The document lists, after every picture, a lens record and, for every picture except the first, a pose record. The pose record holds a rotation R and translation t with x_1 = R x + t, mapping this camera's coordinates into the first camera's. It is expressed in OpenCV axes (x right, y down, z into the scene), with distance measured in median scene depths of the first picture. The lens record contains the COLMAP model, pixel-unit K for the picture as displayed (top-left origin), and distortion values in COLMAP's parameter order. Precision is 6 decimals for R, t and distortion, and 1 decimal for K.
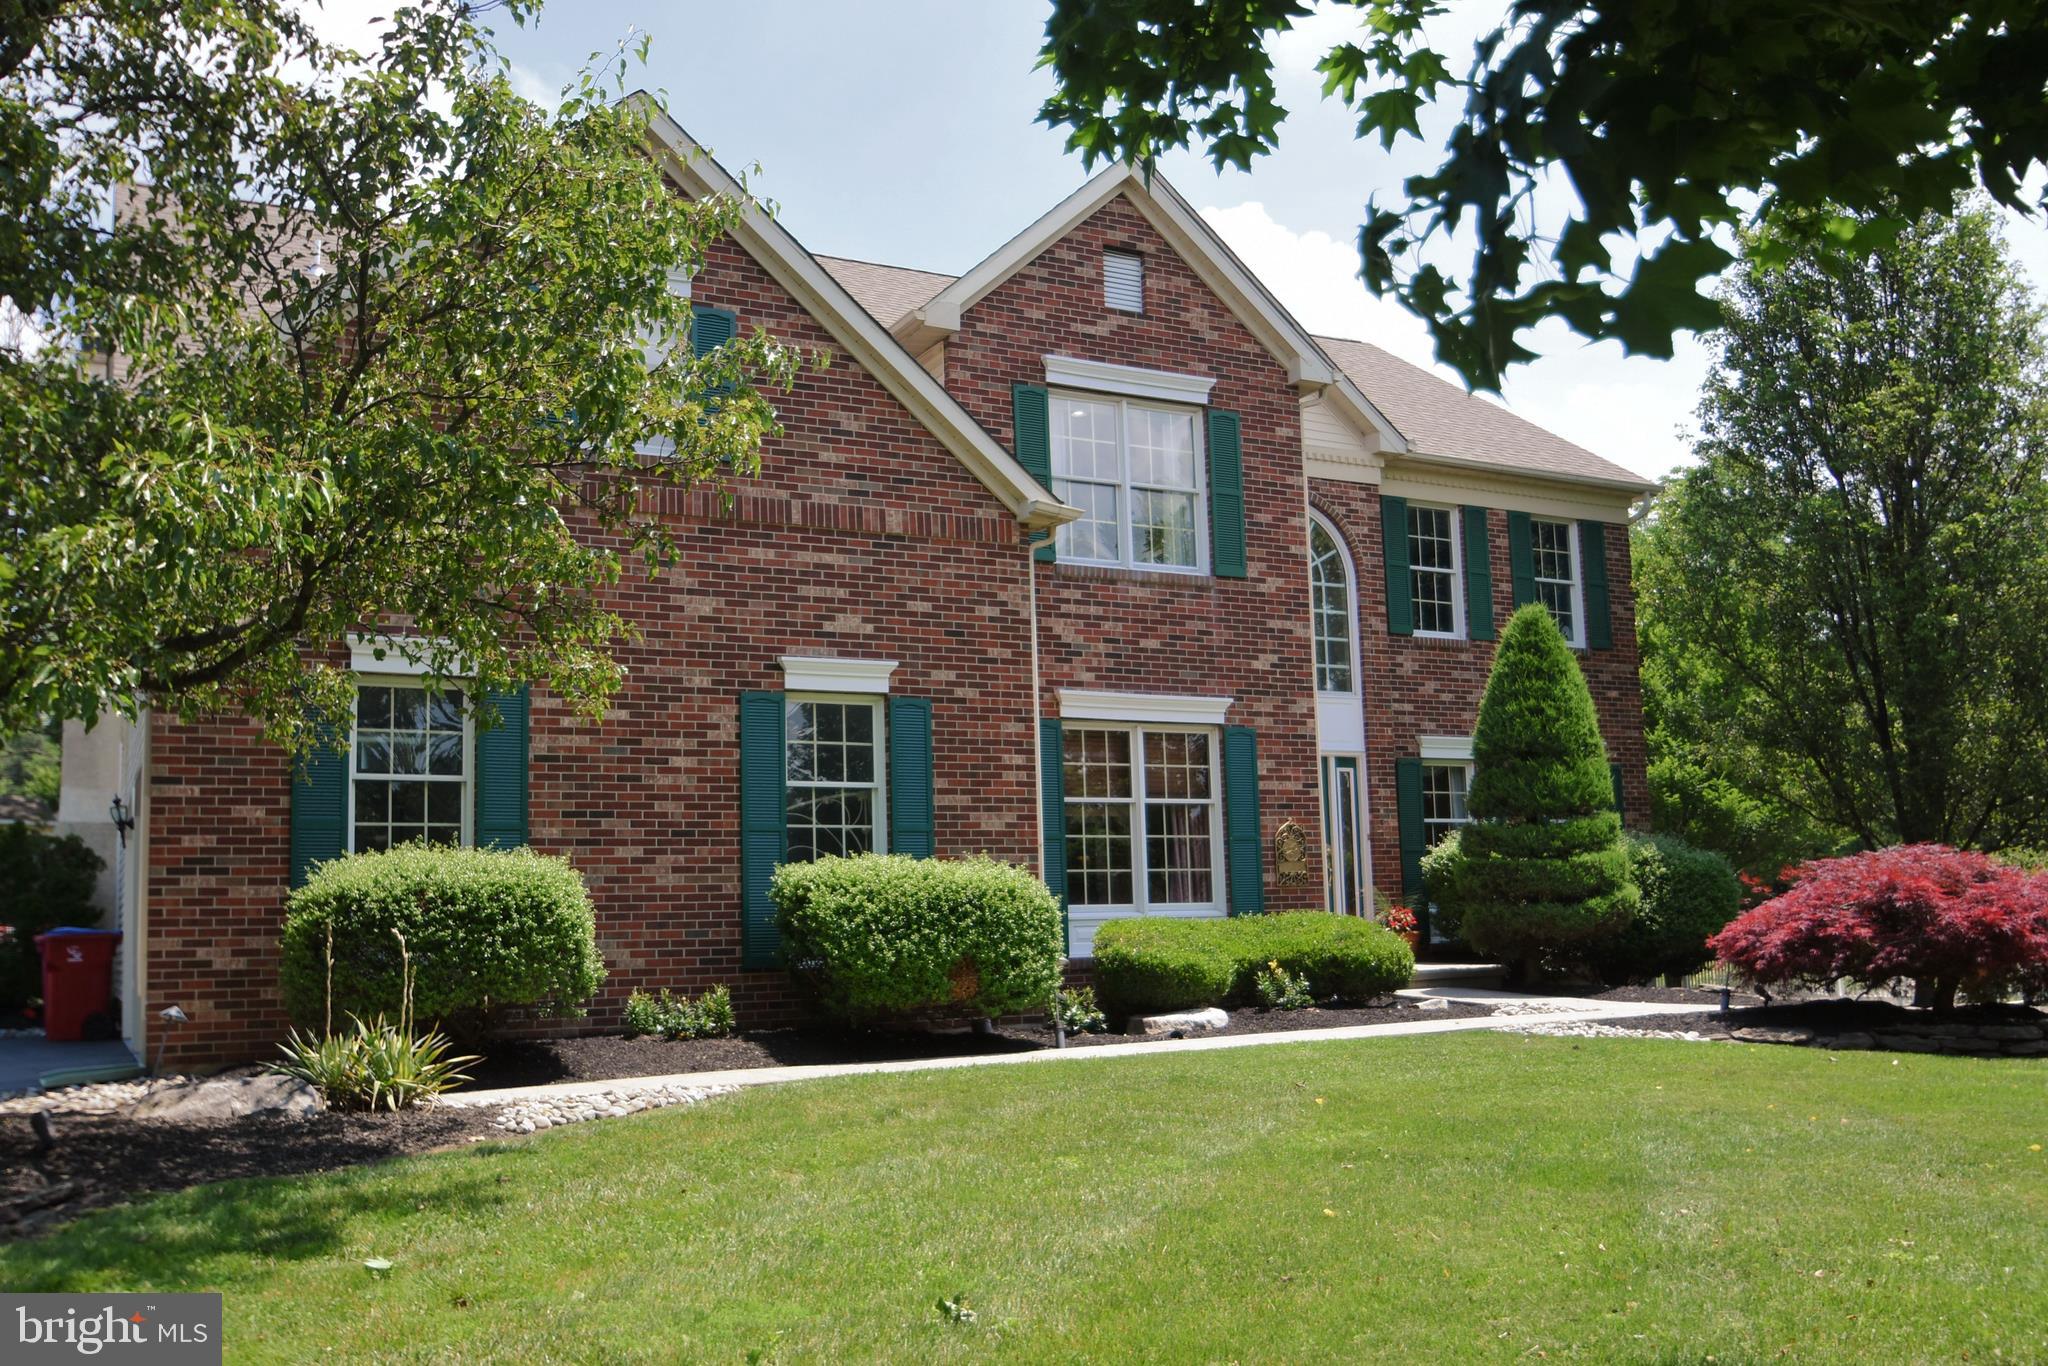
lens RADIAL K [[1725.3, 0, 1024.0], [0, 1725.3, 683.0], [0, 0, 1]] dist [-0.012734, -0.001333]
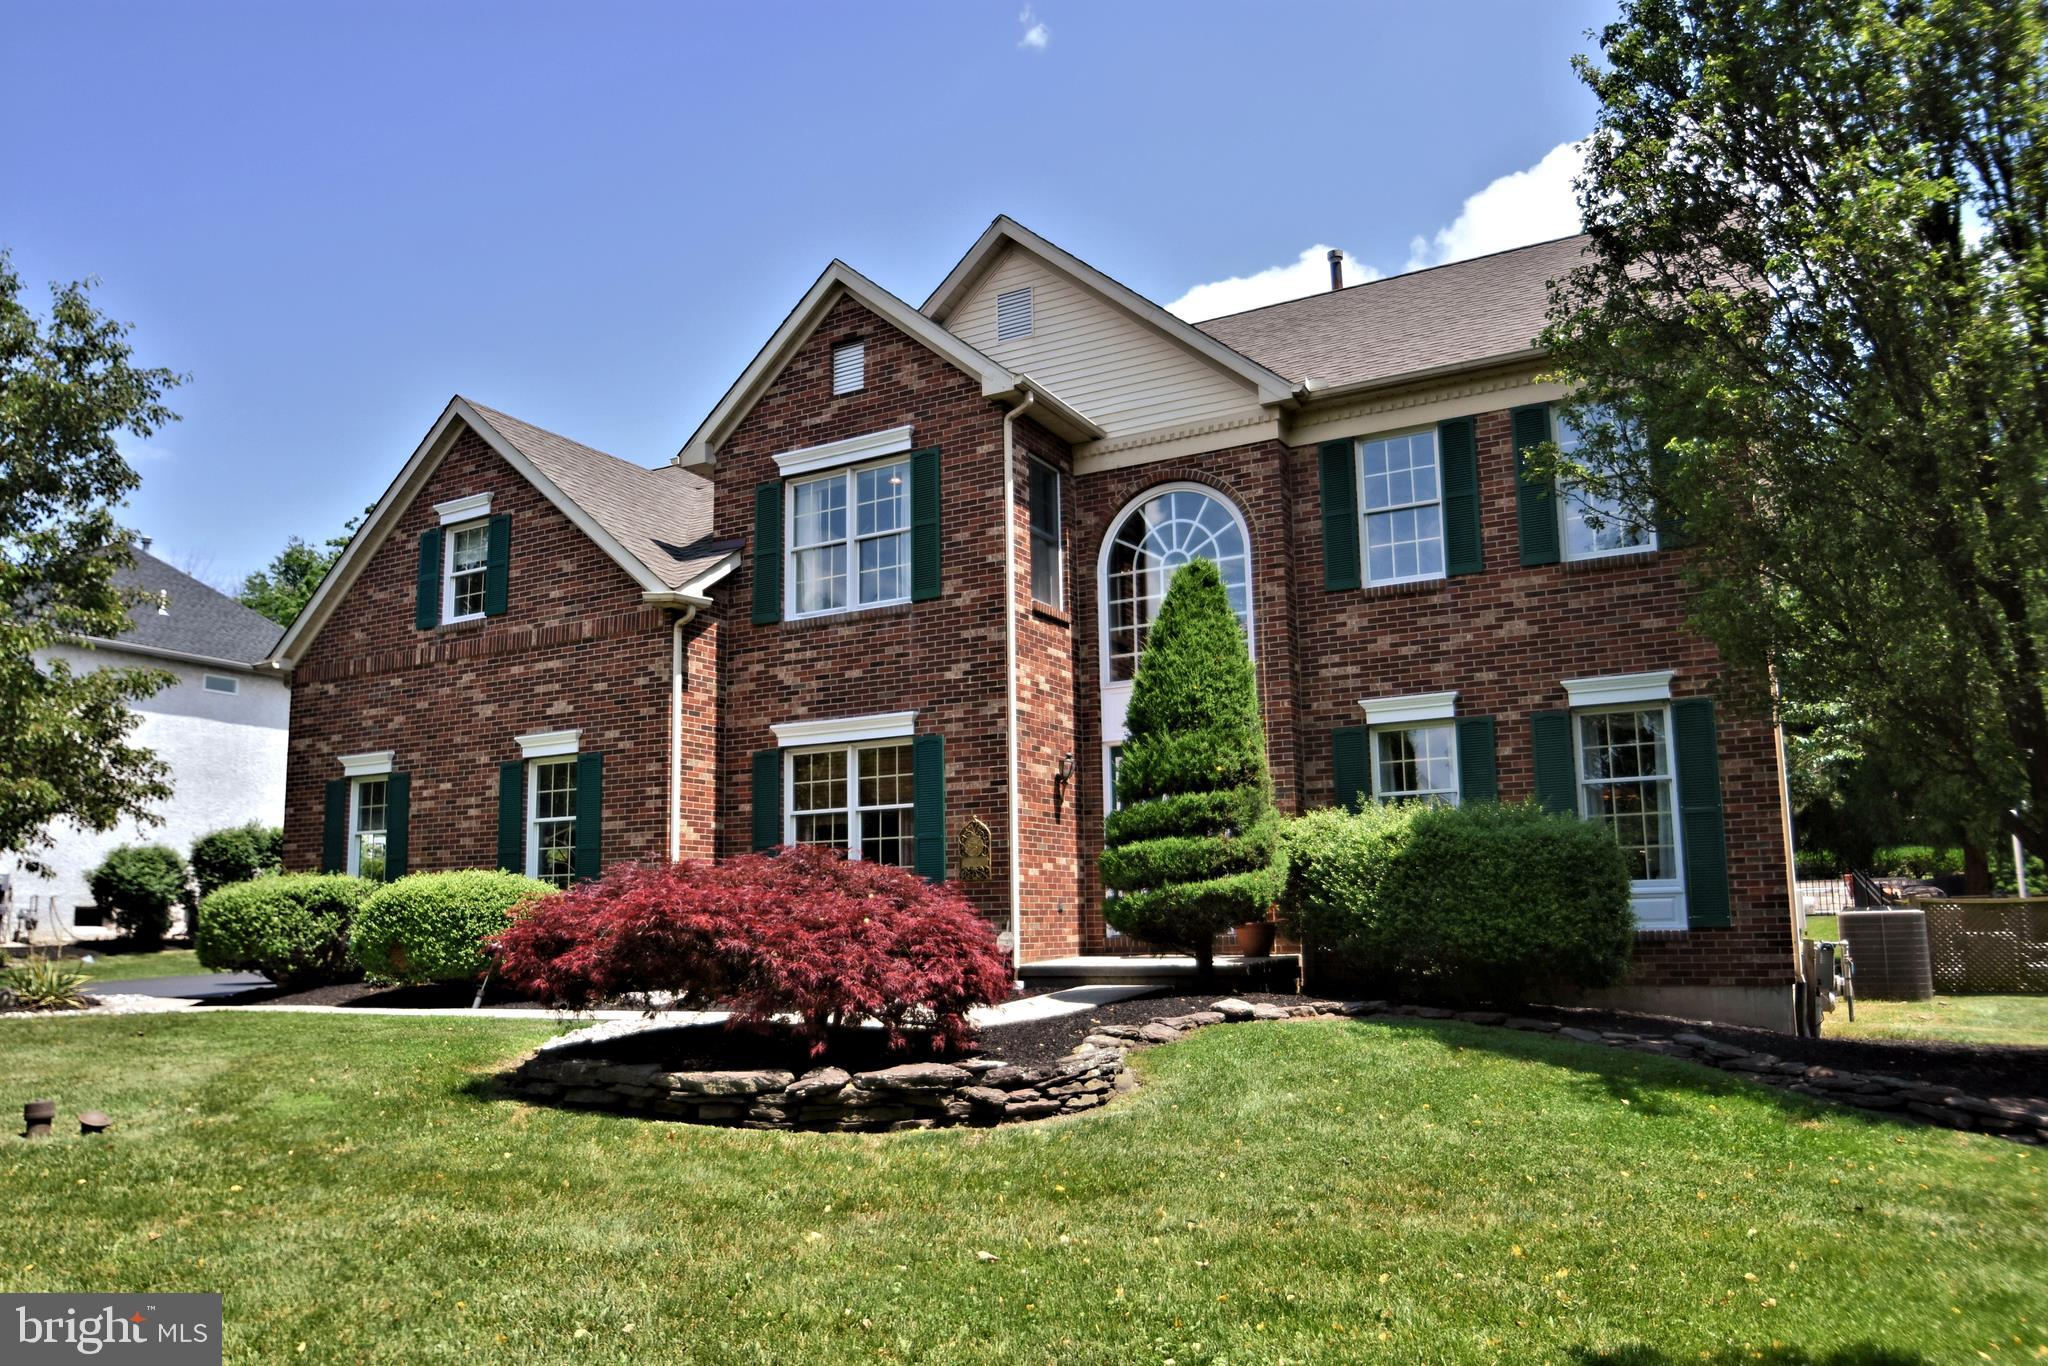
lens RADIAL K [[1451.4, 0, 1024.0], [0, 1451.4, 683.0], [0, 0, 1]] dist [-0.032566, 0.001452]
pose [[0.542805, -0.121819, -0.830977, 0.949286], [0.123266, 0.990265, -0.064651, 0.060905], [0.830764, -0.067338, 0.552537, 0.556530]]
